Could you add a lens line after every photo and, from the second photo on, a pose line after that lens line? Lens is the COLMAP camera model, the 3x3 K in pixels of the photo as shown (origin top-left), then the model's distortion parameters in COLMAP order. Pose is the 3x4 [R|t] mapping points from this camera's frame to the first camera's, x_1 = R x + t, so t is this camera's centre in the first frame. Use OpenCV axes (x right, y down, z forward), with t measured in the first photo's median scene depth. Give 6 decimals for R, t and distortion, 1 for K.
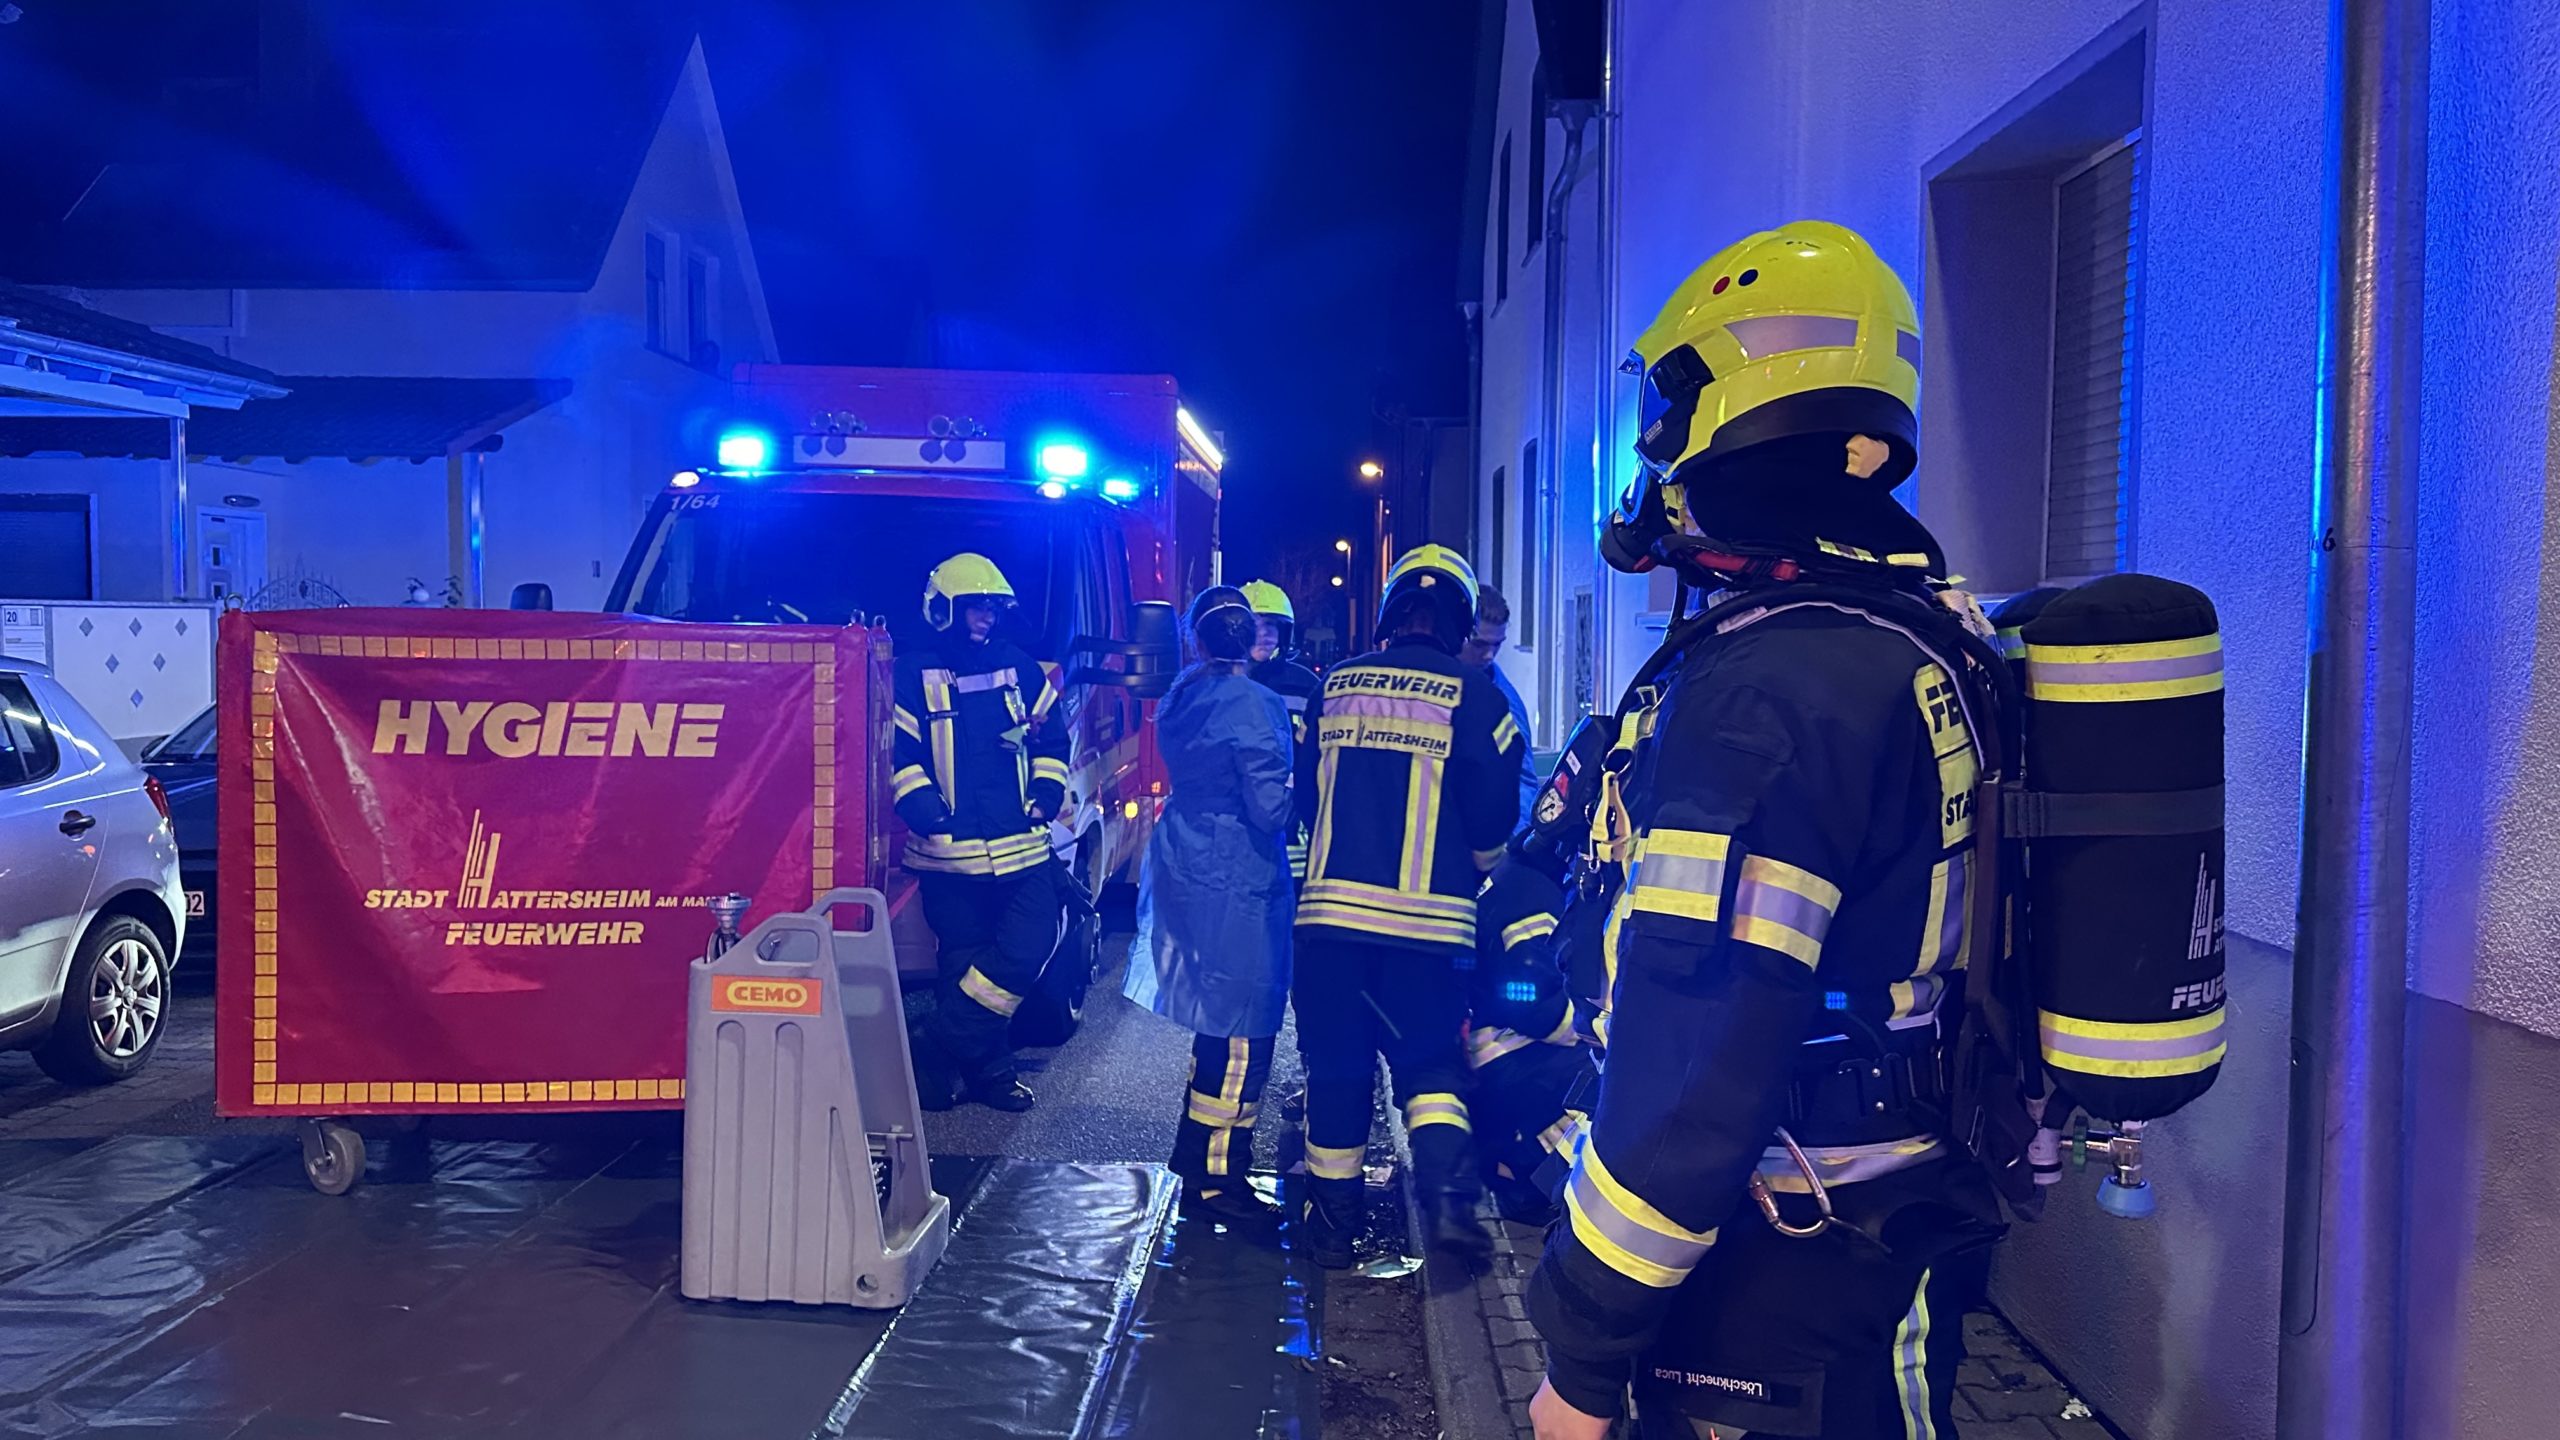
lens RADIAL K [[1826.3, 0, 1280.0], [0, 1826.3, 720.0], [0, 0, 1]] dist [0.031558, -0.001467]
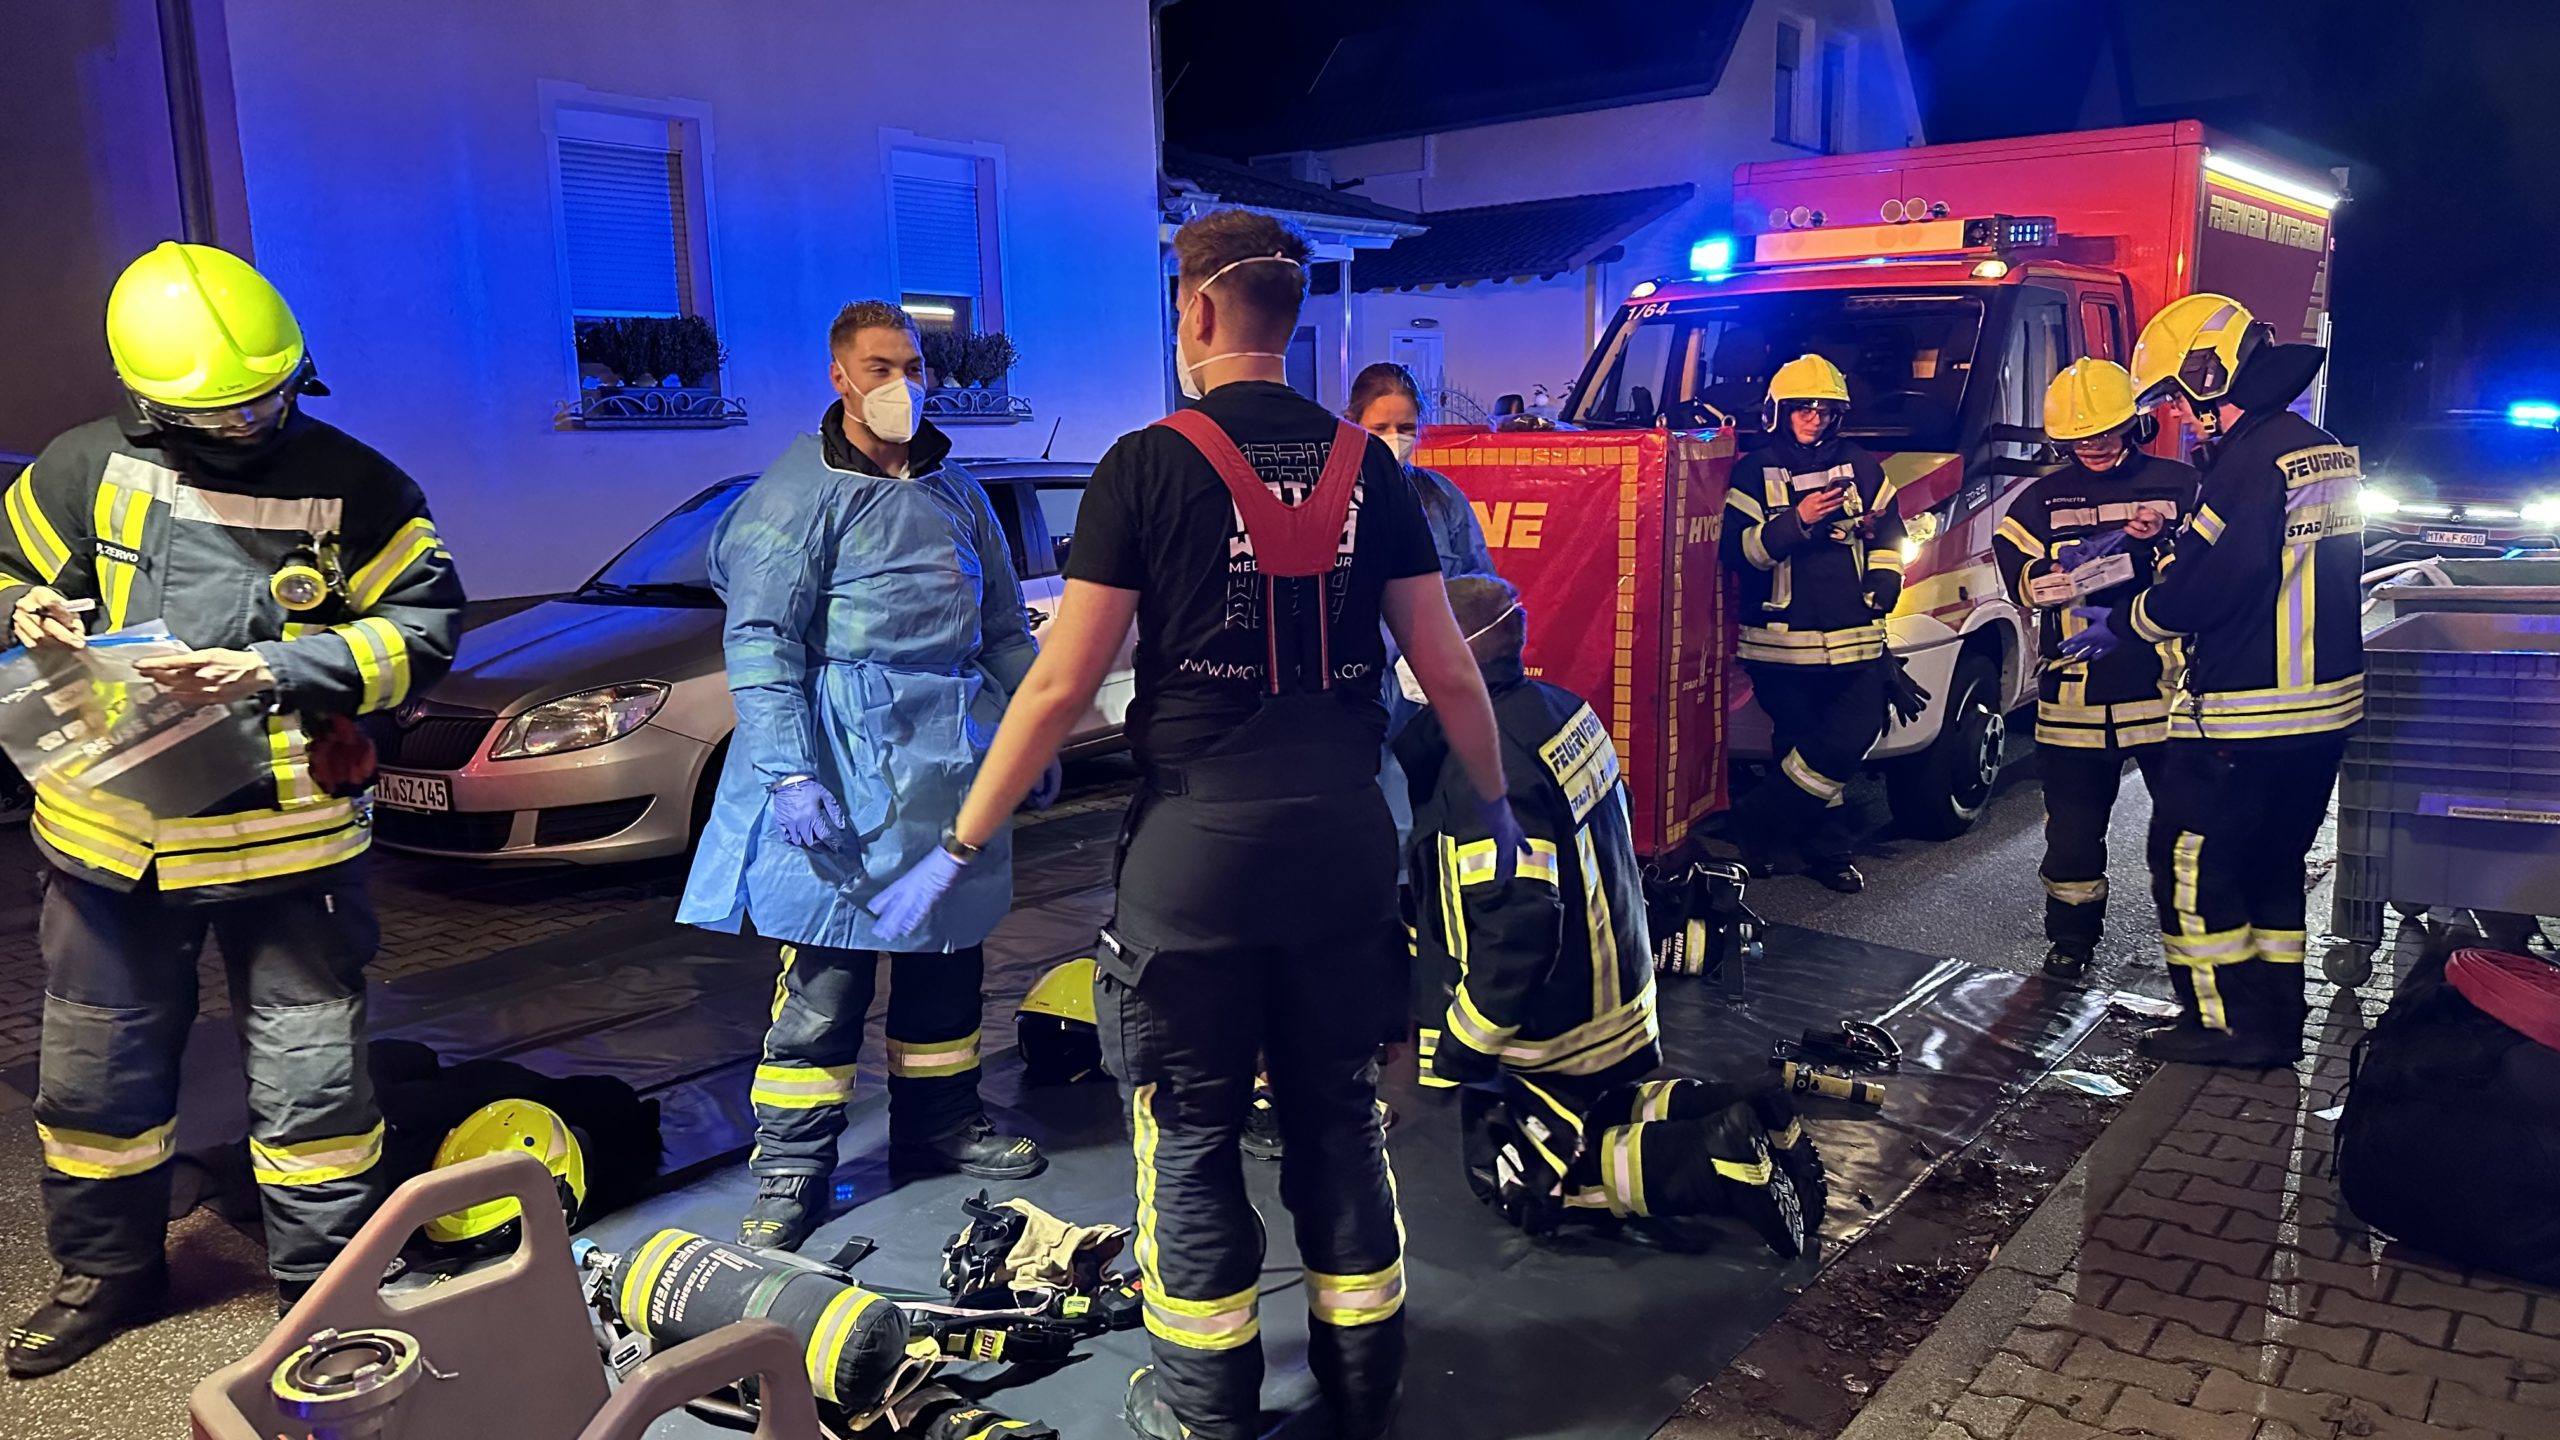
lens RADIAL K [[1826.3, 0, 1280.0], [0, 1826.3, 720.0], [0, 0, 1]] dist [0.031558, -0.001467]
pose [[0.810903, 0.065864, -0.581462, 0.200077], [0.000538, 0.993561, 0.113293, -0.002561], [0.585180, -0.092183, 0.805647, -0.025527]]
